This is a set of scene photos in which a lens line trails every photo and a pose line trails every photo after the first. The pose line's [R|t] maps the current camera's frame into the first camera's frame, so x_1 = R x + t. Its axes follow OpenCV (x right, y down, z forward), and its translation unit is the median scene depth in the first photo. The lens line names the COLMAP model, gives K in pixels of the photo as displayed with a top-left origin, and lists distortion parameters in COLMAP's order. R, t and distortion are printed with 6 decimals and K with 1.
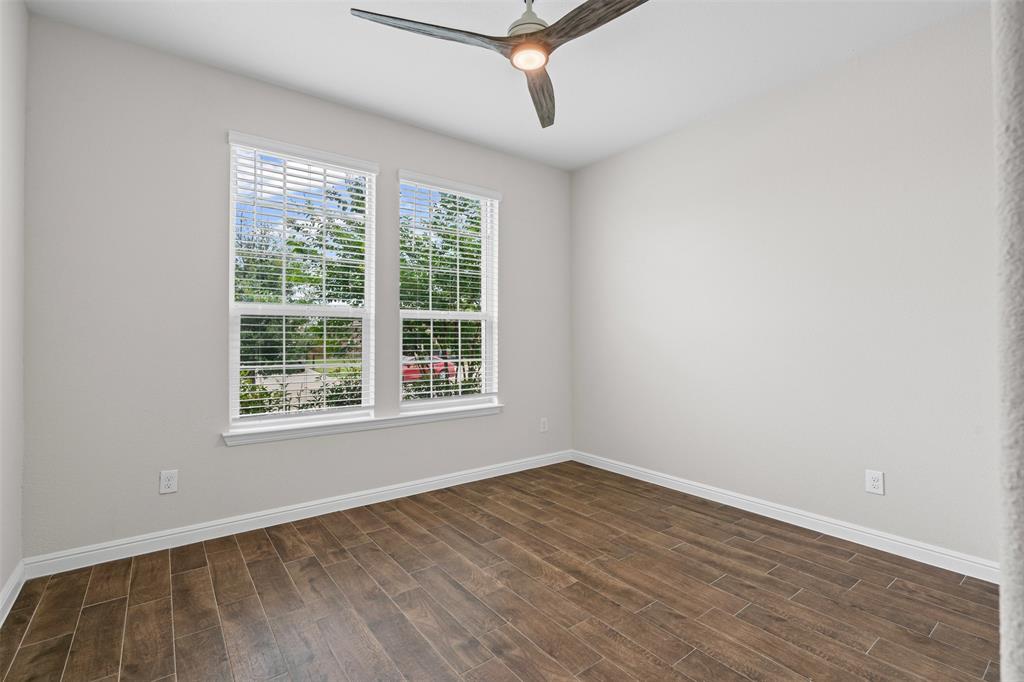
lens RADIAL K [[470.2, 0, 509.4], [0, 470.2, 339.7], [0, 0, 1]] dist [-0.005247, 0.002646]
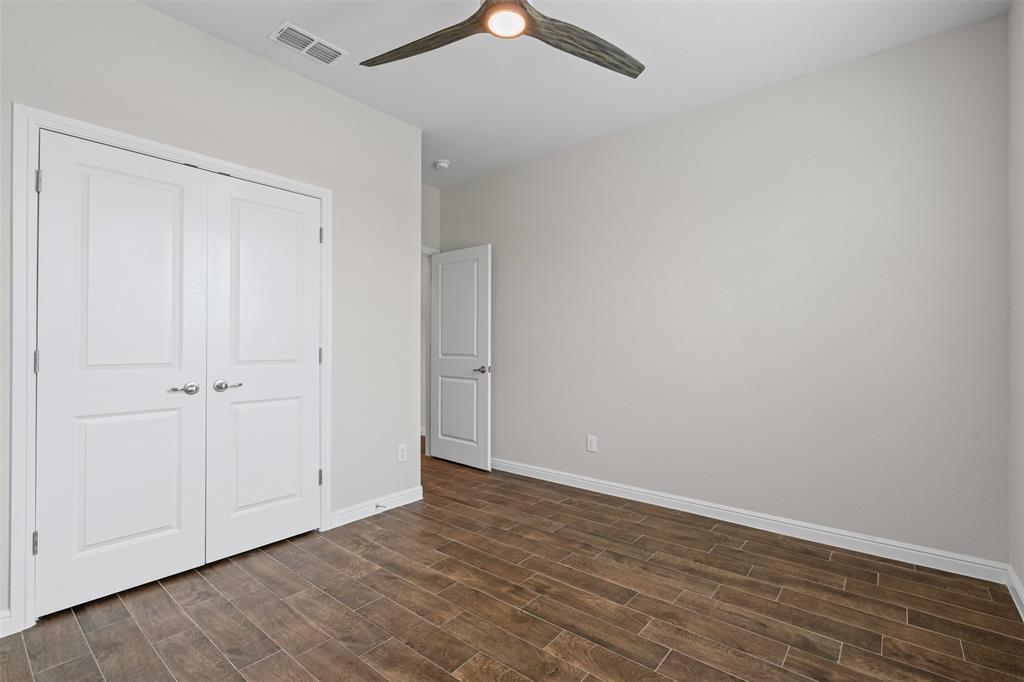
lens RADIAL K [[470.2, 0, 511.0], [0, 470.2, 341.3], [0, 0, 1]] dist [-0.005247, 0.002646]
pose [[-0.973070, -0.000256, -0.230509, 0.268158], [0.000210, 0.999998, -0.001997, -0.005072], [0.230509, -0.001992, -0.973068, 2.074043]]
